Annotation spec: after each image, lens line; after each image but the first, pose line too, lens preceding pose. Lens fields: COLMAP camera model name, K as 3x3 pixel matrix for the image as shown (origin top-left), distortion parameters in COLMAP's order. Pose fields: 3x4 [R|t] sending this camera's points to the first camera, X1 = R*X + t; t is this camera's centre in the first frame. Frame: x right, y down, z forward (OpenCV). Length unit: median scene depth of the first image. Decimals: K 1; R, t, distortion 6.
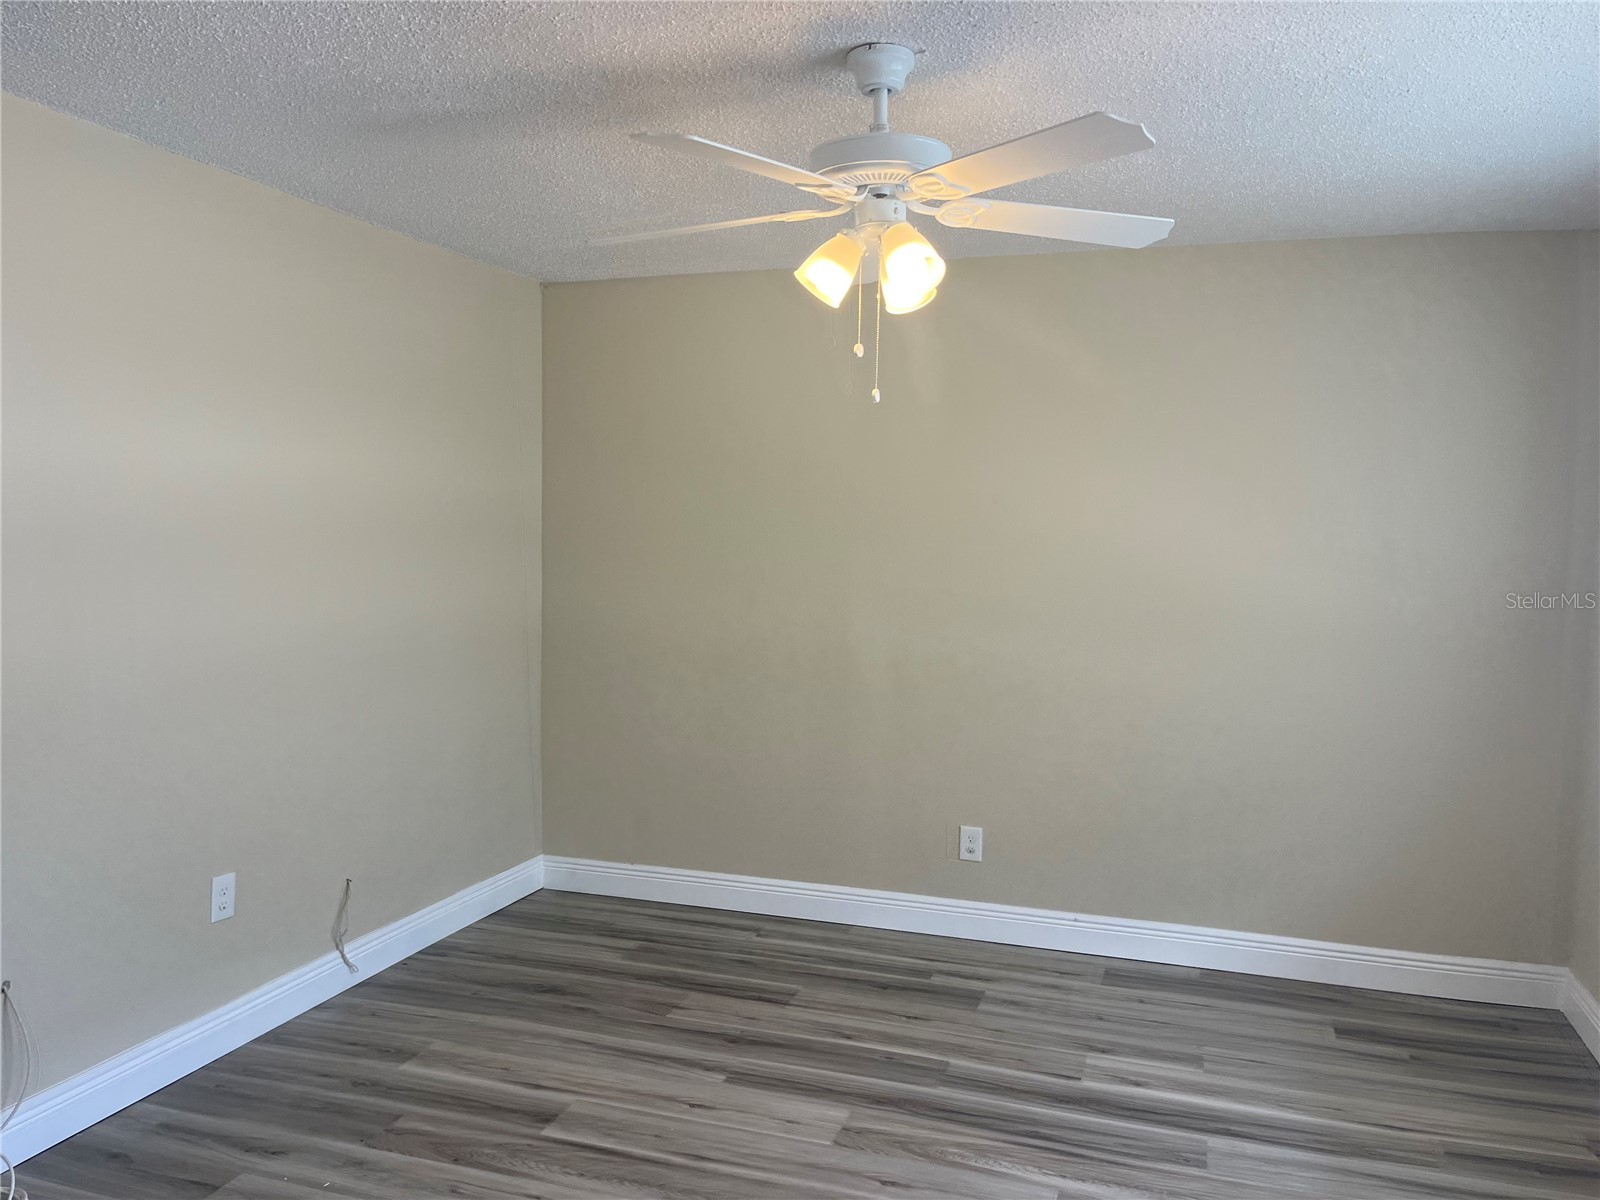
lens RADIAL K [[1222.3, 0, 800.0], [0, 1222.3, 600.0], [0, 0, 1]] dist [0.087185, -0.114108]
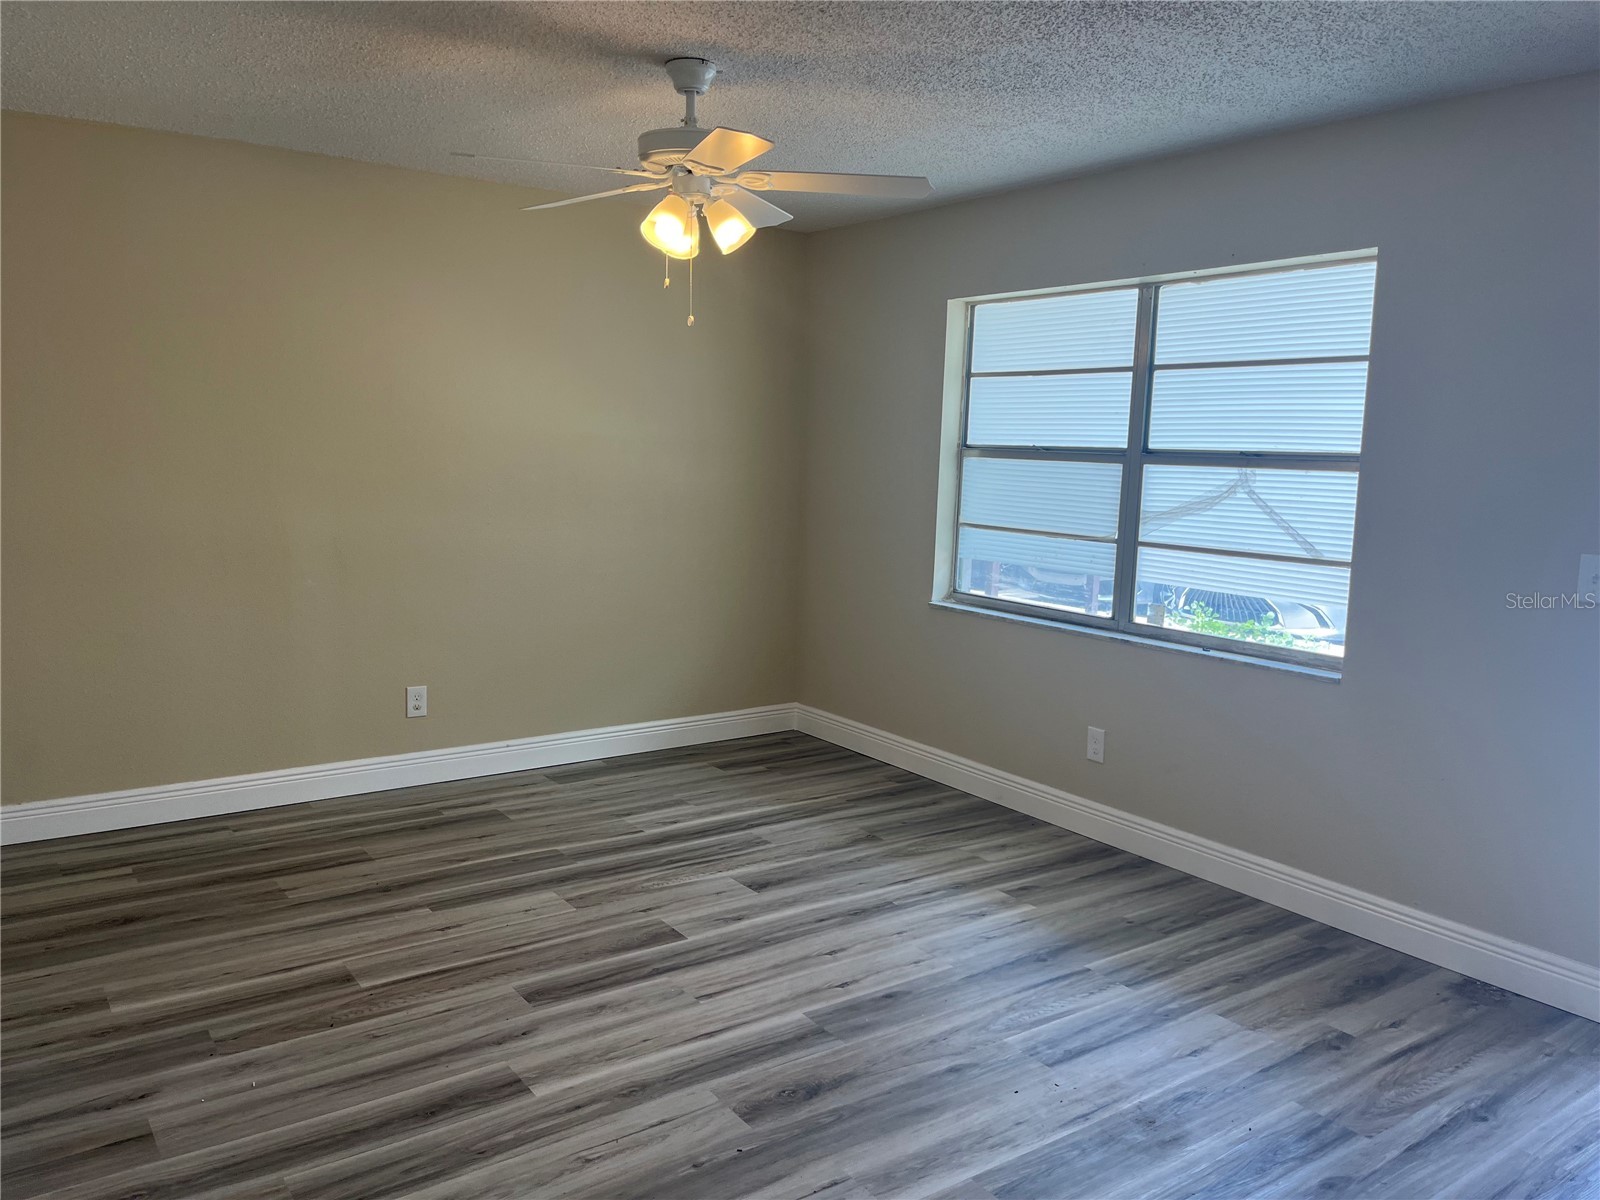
lens RADIAL K [[1222.3, 0, 800.0], [0, 1222.3, 600.0], [0, 0, 1]] dist [0.087185, -0.114108]
pose [[0.596912, -0.104269, 0.795502, -0.680367], [0.030928, 0.993772, 0.107050, -0.008585], [-0.801710, -0.039296, 0.596420, 0.050910]]
